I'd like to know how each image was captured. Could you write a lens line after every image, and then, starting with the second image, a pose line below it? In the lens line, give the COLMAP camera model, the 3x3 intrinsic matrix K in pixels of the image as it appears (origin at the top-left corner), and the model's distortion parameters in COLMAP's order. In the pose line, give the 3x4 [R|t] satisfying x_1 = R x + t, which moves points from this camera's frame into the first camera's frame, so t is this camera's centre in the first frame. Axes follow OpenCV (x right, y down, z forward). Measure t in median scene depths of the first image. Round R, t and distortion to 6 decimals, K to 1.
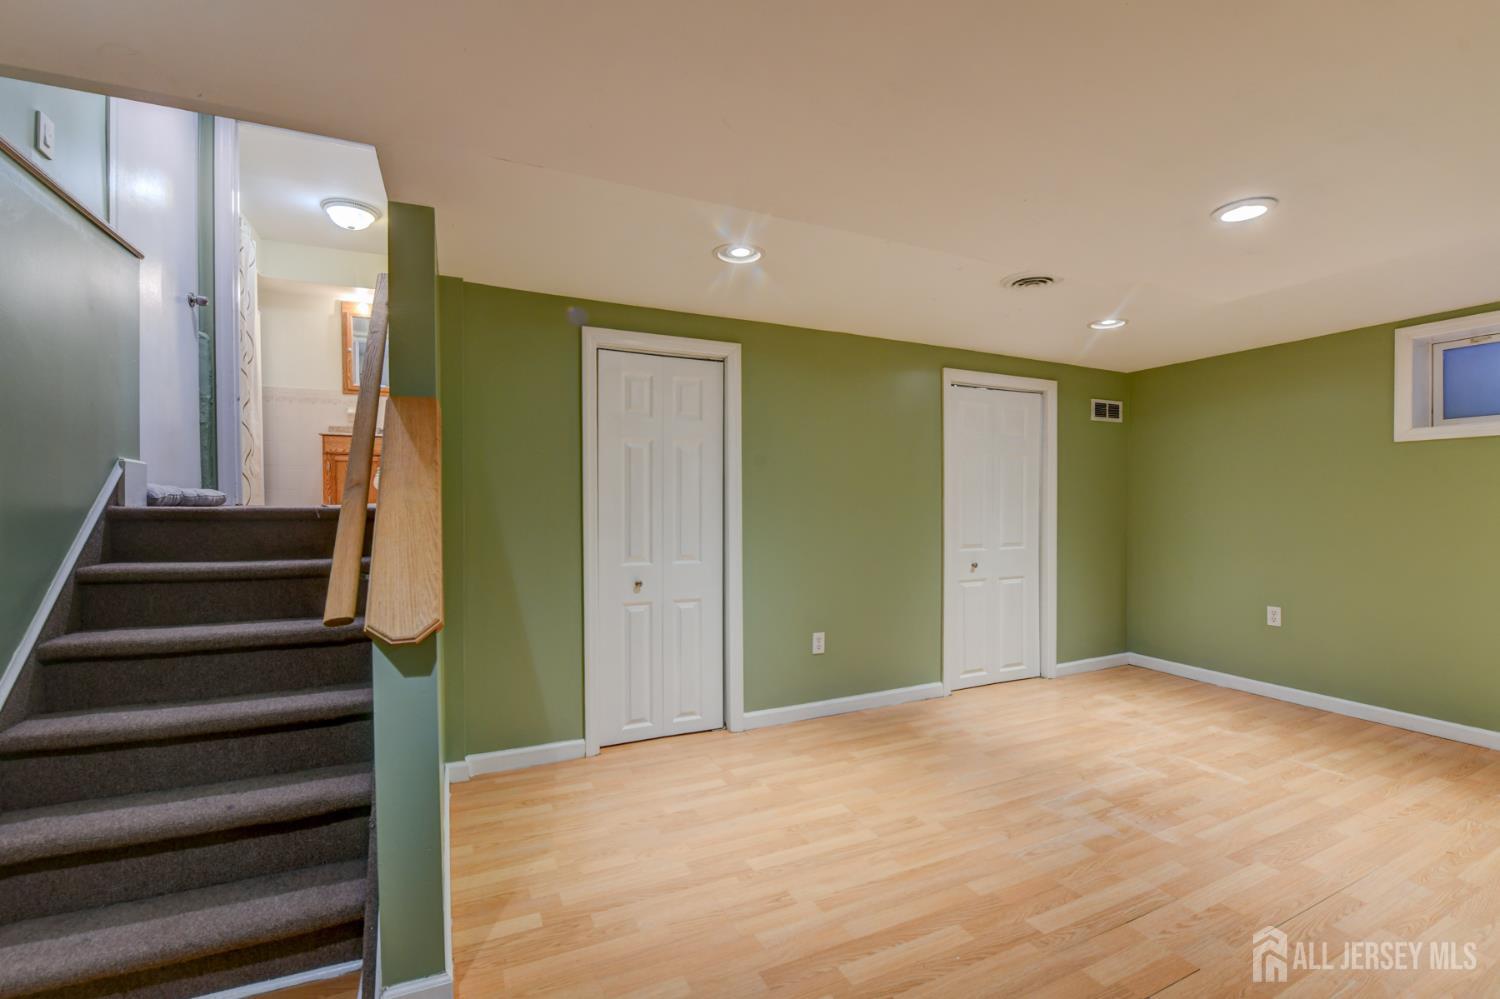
lens RADIAL K [[613.9, 0, 737.3], [0, 613.9, 511.1], [0, 0, 1]] dist [-0.001639, -0.008548]
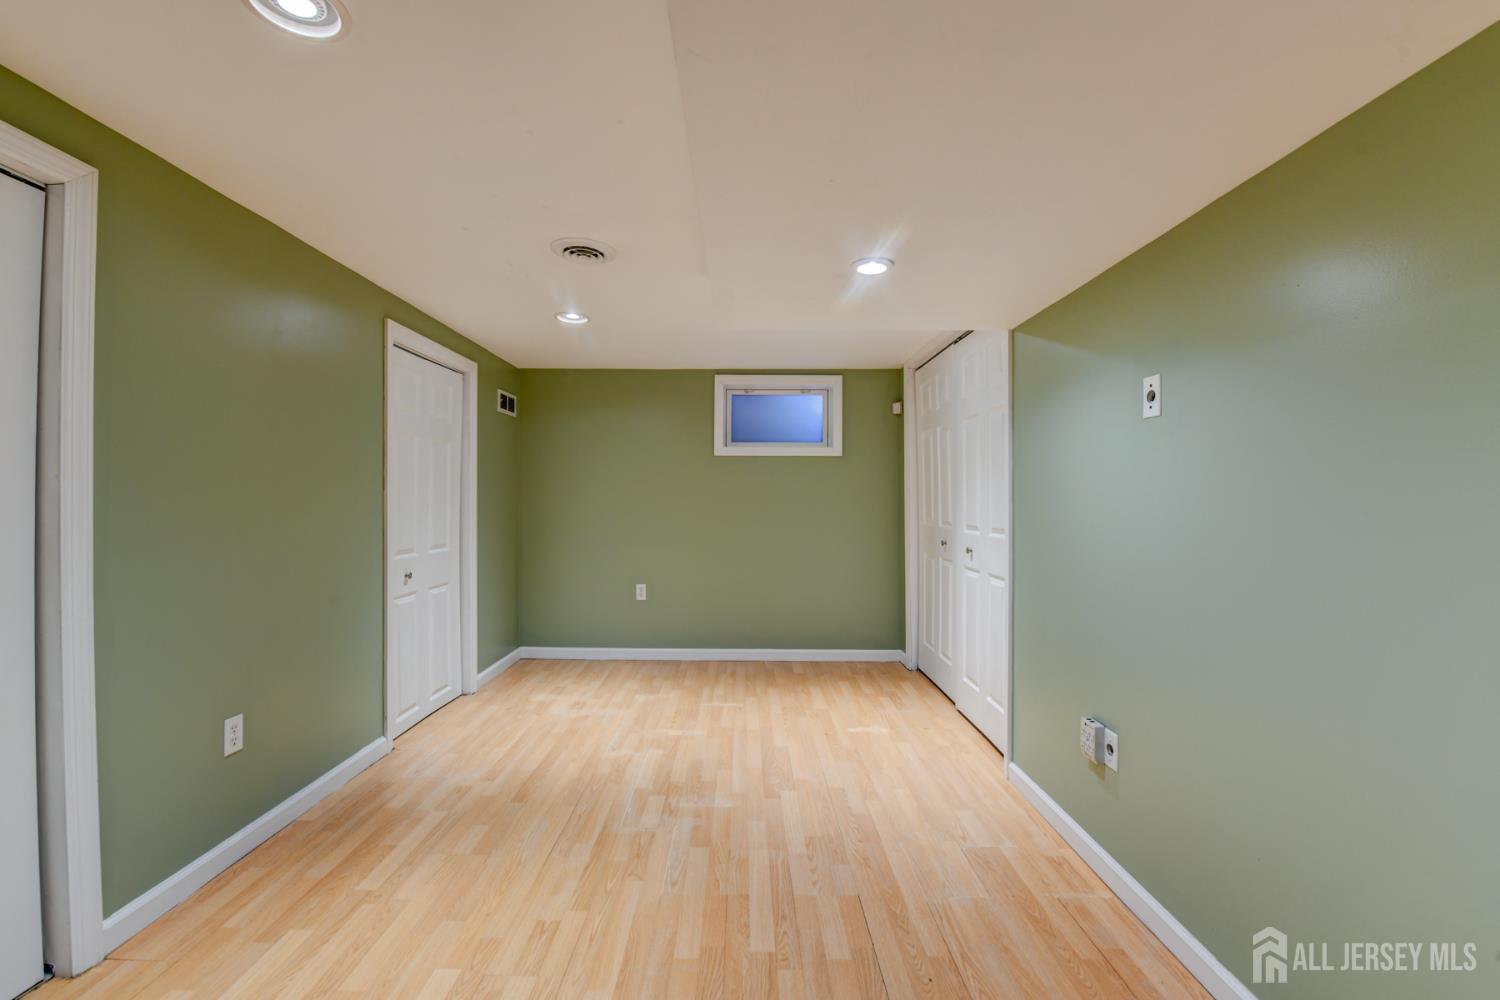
lens RADIAL K [[639.4, 0, 726.3], [0, 639.4, 499.0], [0, 0, 1]] dist [-0.030067, -0.000006]
pose [[0.424058, 0.004038, 0.905626, -0.248692], [0.004314, 0.999970, -0.006478, -0.005227], [-0.905625, 0.006654, 0.424028, 0.379742]]
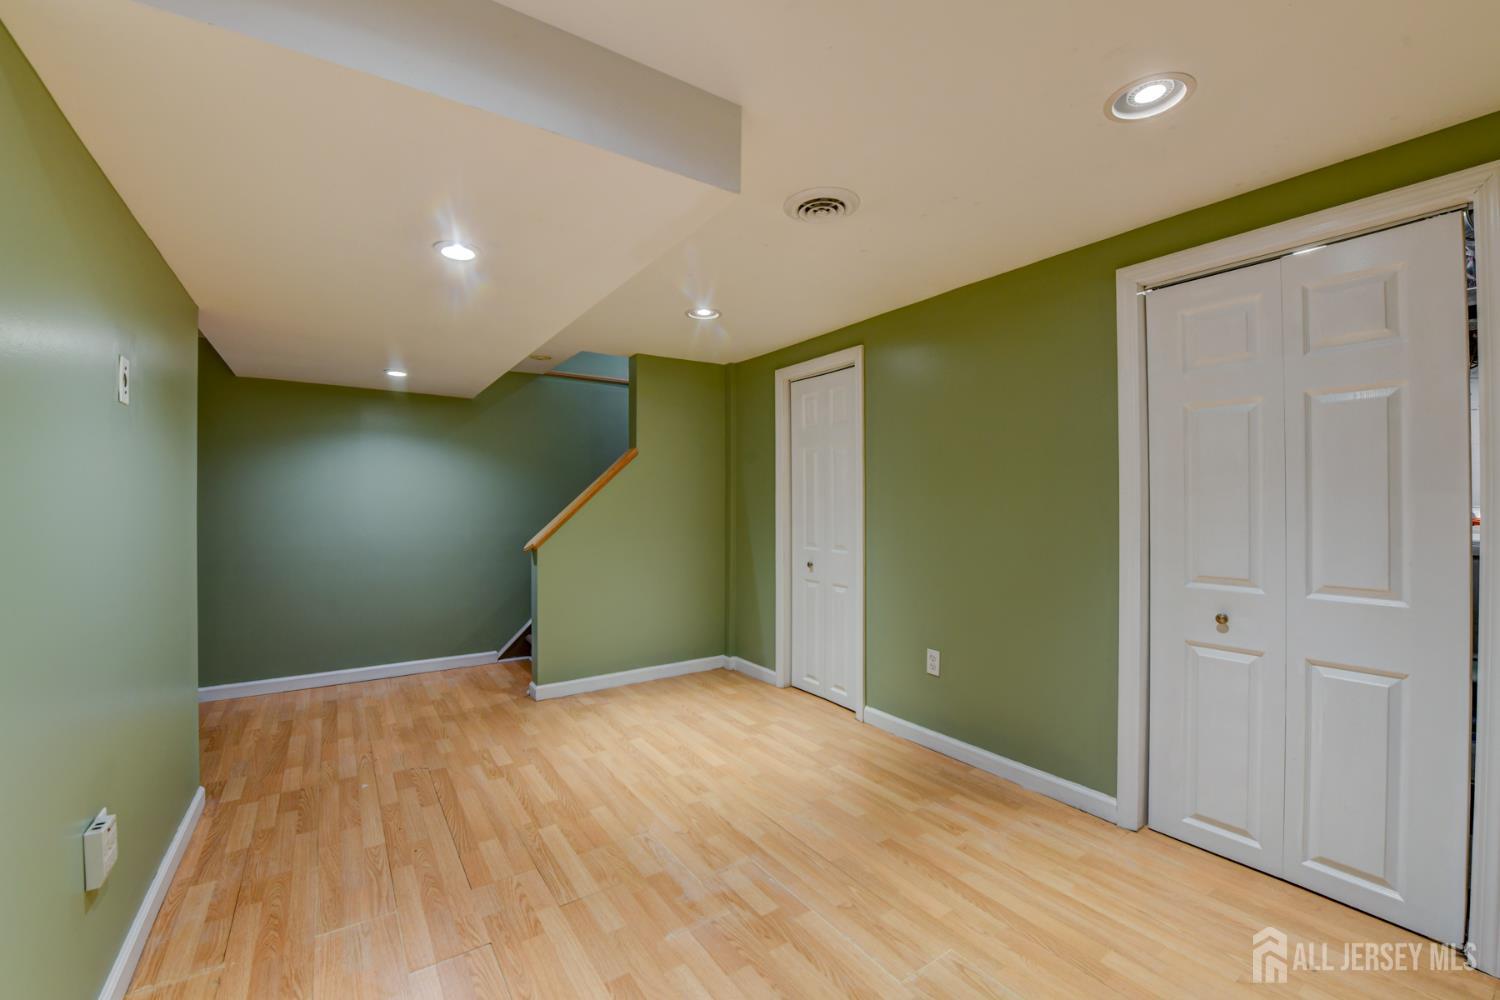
lens RADIAL K [[615.8, 0, 758.2], [0, 615.8, 500.1], [0, 0, 1]] dist [-0.001787, -0.010425]
pose [[0.185160, -0.002539, -0.982705, 1.108026], [-0.007871, 0.999961, -0.004067, -0.006868], [0.982677, 0.008487, 0.185133, 0.713195]]
